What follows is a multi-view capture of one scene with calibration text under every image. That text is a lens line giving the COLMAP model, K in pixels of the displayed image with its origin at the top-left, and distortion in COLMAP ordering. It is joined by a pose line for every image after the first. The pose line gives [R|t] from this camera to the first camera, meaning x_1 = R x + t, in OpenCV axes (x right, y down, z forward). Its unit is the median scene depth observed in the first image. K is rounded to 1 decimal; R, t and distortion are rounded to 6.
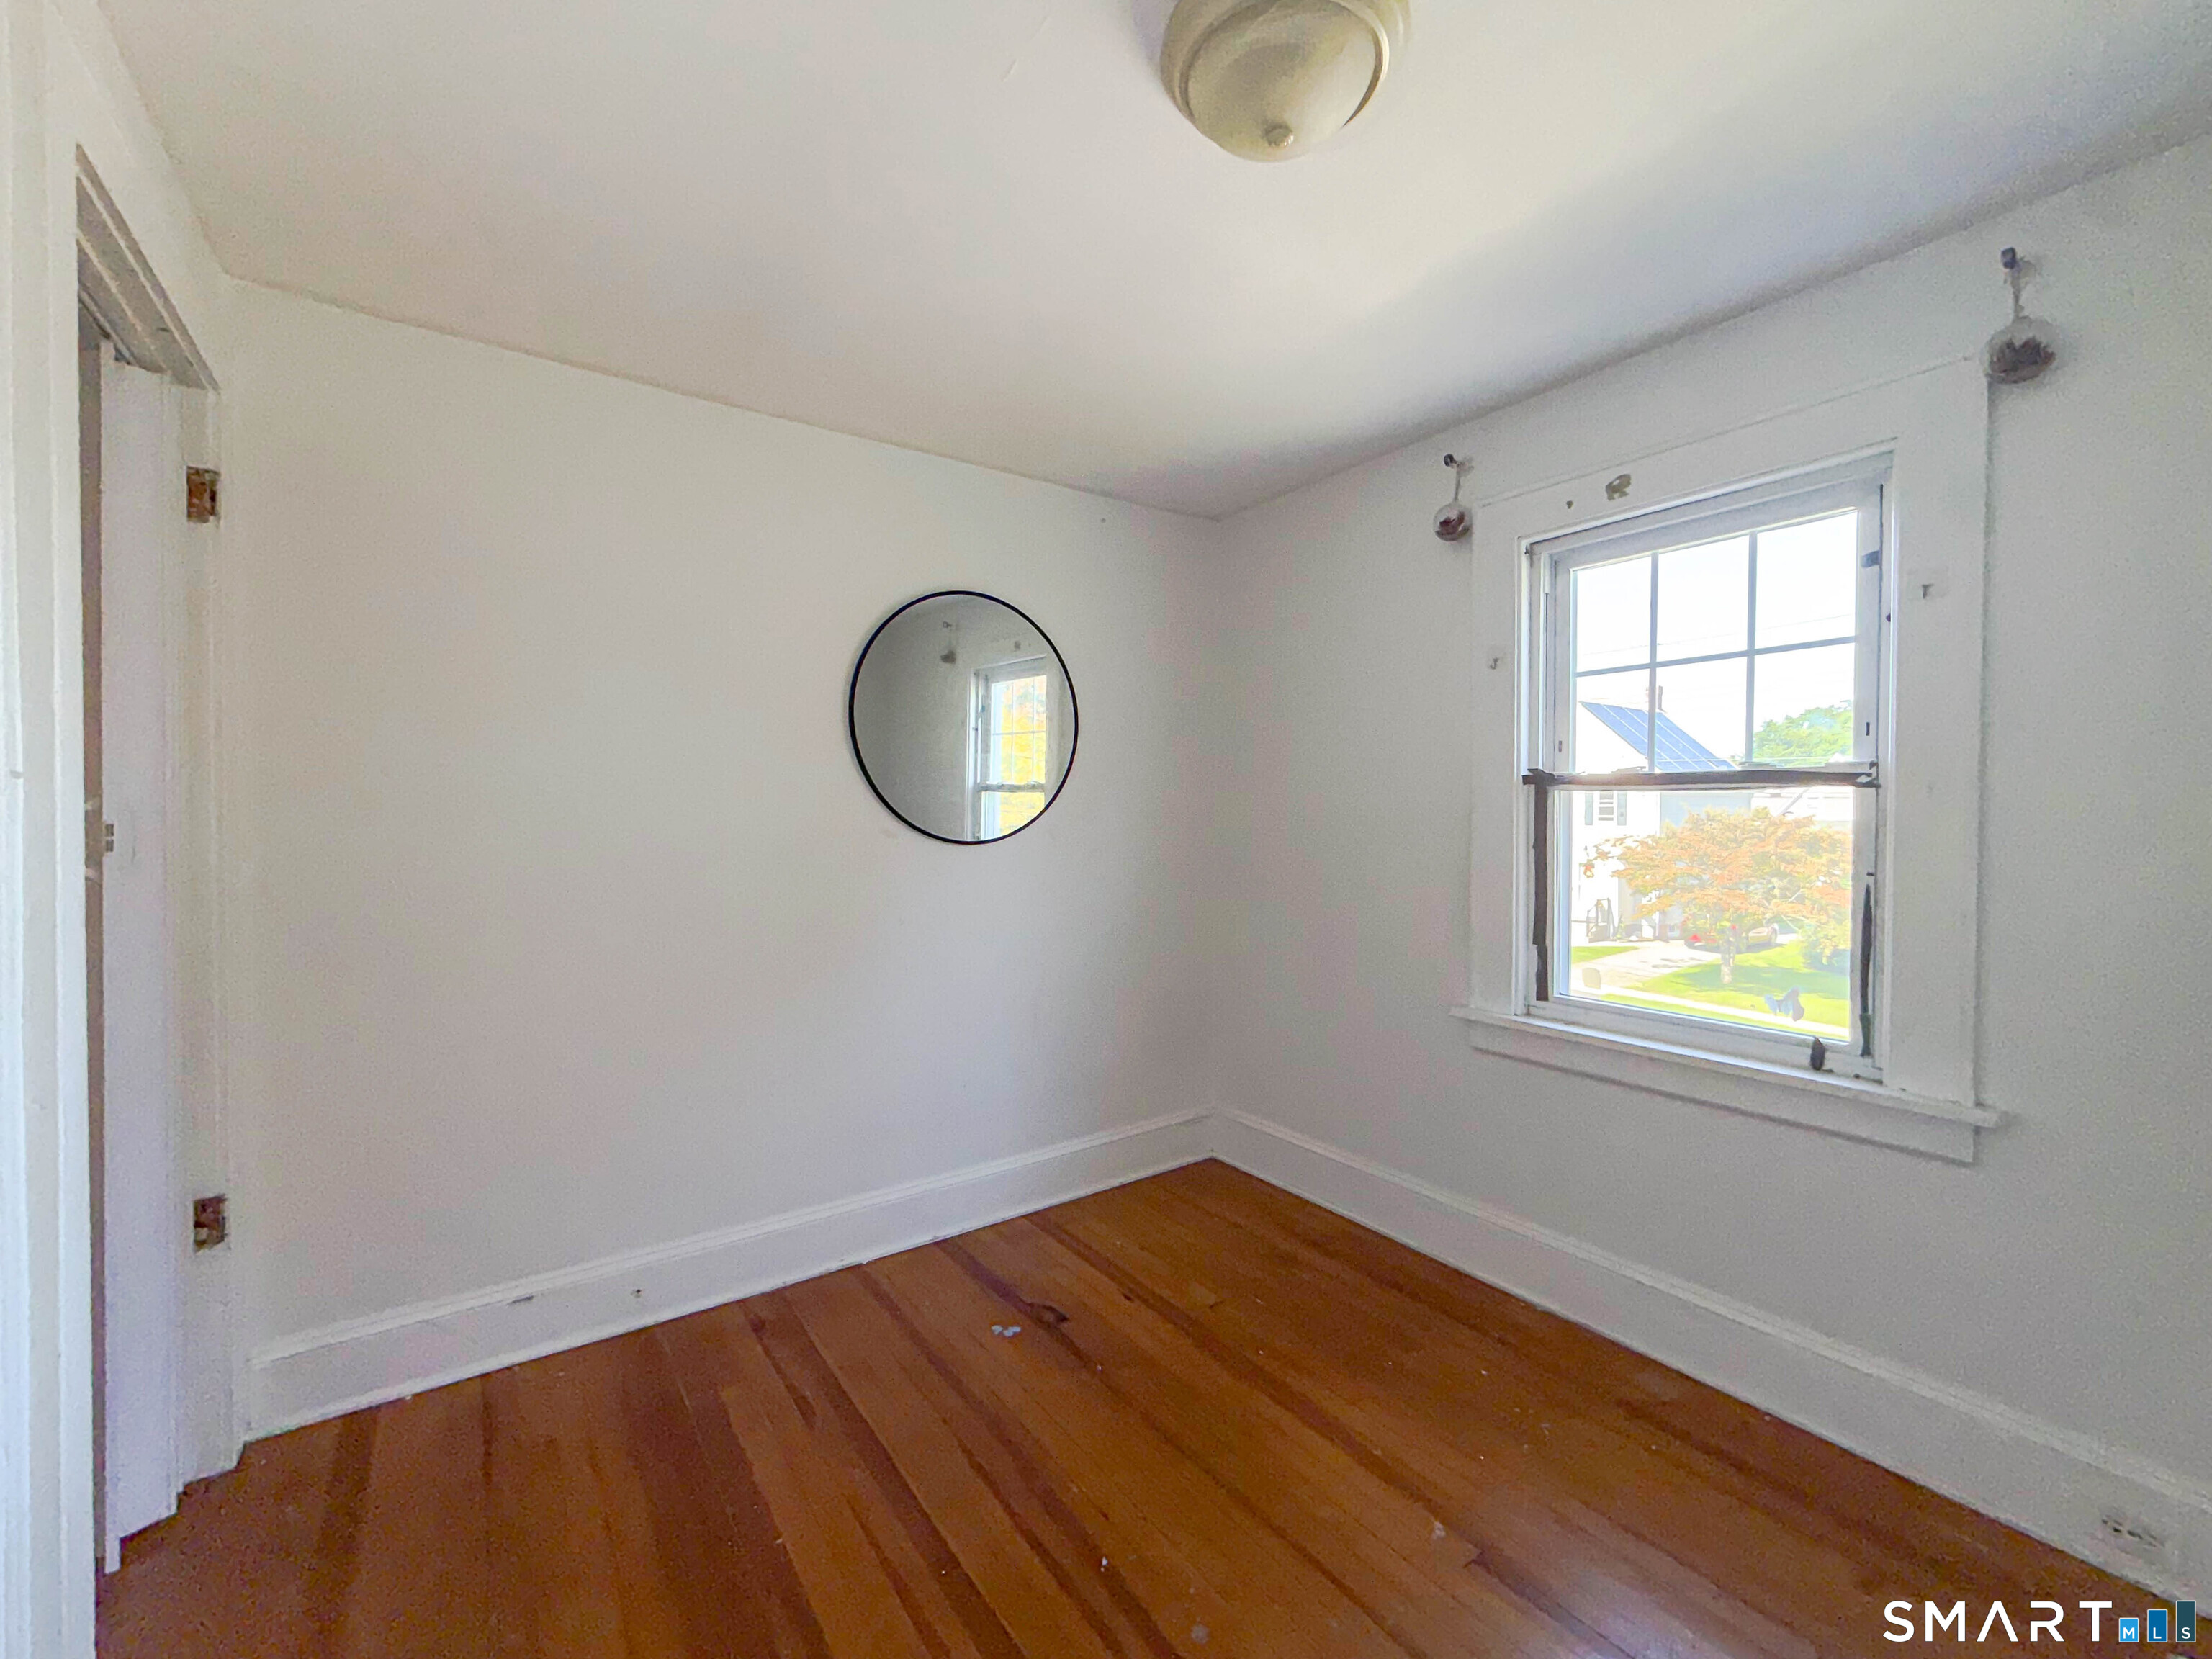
lens RADIAL K [[916.1, 0, 1106.0], [0, 916.1, 829.5], [0, 0, 1]] dist [-0.001581, -0.000146]
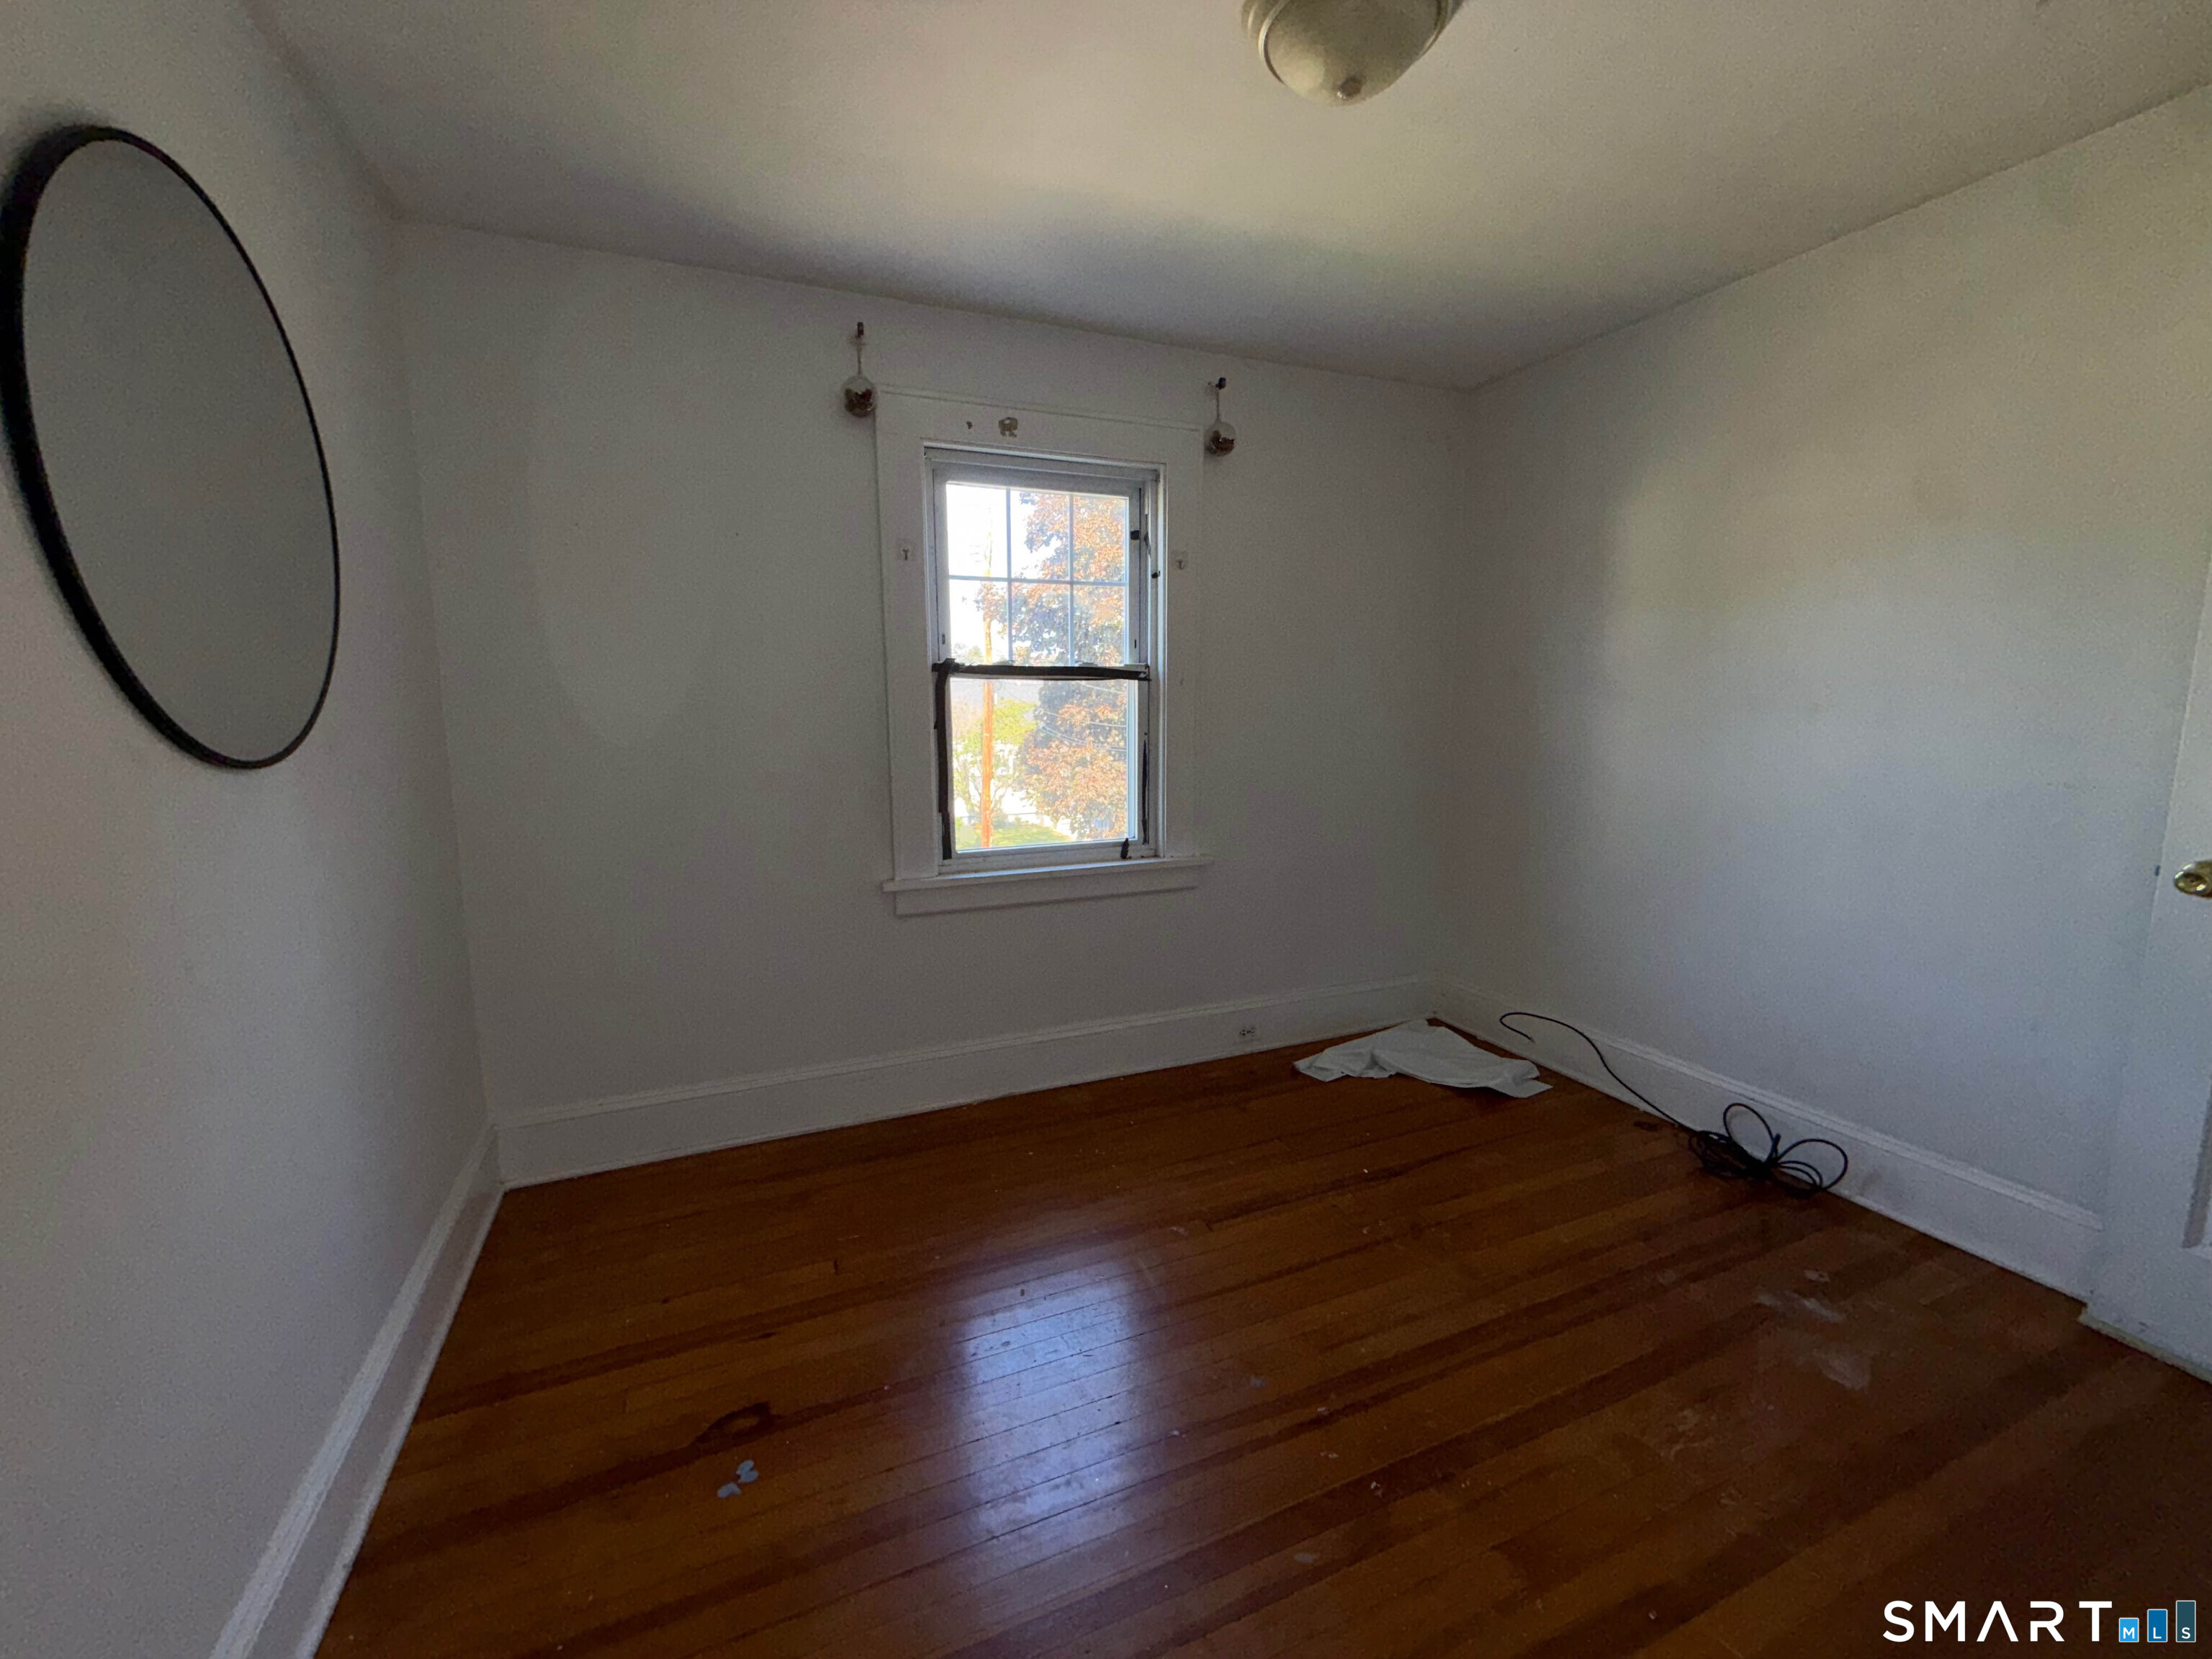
lens RADIAL K [[889.4, 0, 1106.0], [0, 889.4, 829.5], [0, 0, 1]] dist [-0.000641, -0.000011]
pose [[0.197575, -0.146673, 0.969253, -0.628296], [0.022264, 0.989160, 0.145147, -0.012223], [-0.980035, -0.007098, 0.198699, 0.621428]]
